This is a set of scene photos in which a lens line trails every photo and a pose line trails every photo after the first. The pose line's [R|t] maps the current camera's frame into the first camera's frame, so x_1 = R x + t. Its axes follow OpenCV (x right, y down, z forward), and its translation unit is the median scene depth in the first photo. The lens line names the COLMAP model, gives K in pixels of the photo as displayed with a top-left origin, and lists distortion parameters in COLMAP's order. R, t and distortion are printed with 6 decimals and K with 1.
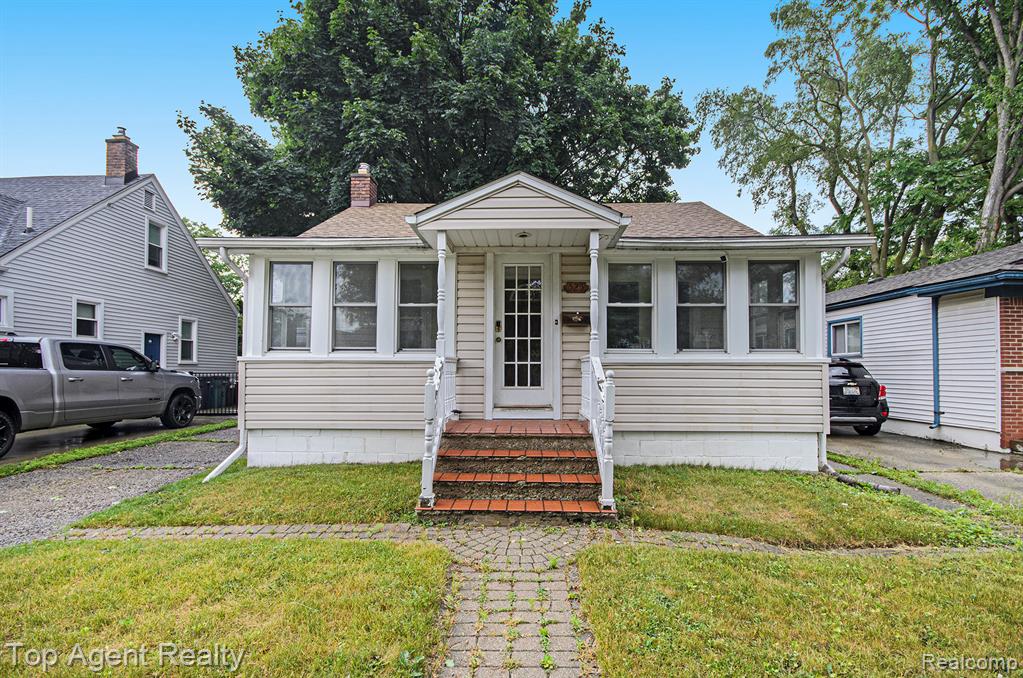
lens RADIAL K [[461.9, 0, 515.0], [0, 461.9, 359.8], [0, 0, 1]] dist [0.010890, -0.010210]
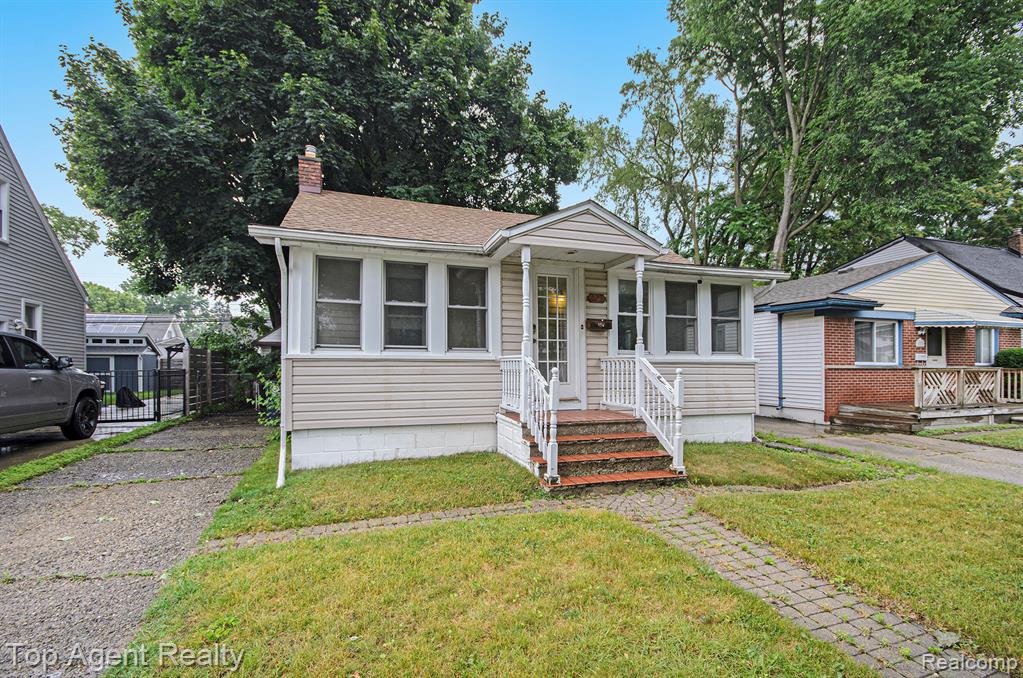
lens RADIAL K [[470.3, 0, 509.8], [0, 470.3, 362.1], [0, 0, 1]] dist [0.013499, -0.013728]
pose [[0.940048, 0.002686, 0.341031, -0.482168], [-0.007067, 0.999908, 0.011605, -0.004648], [-0.340968, -0.013319, 0.939981, -0.060062]]
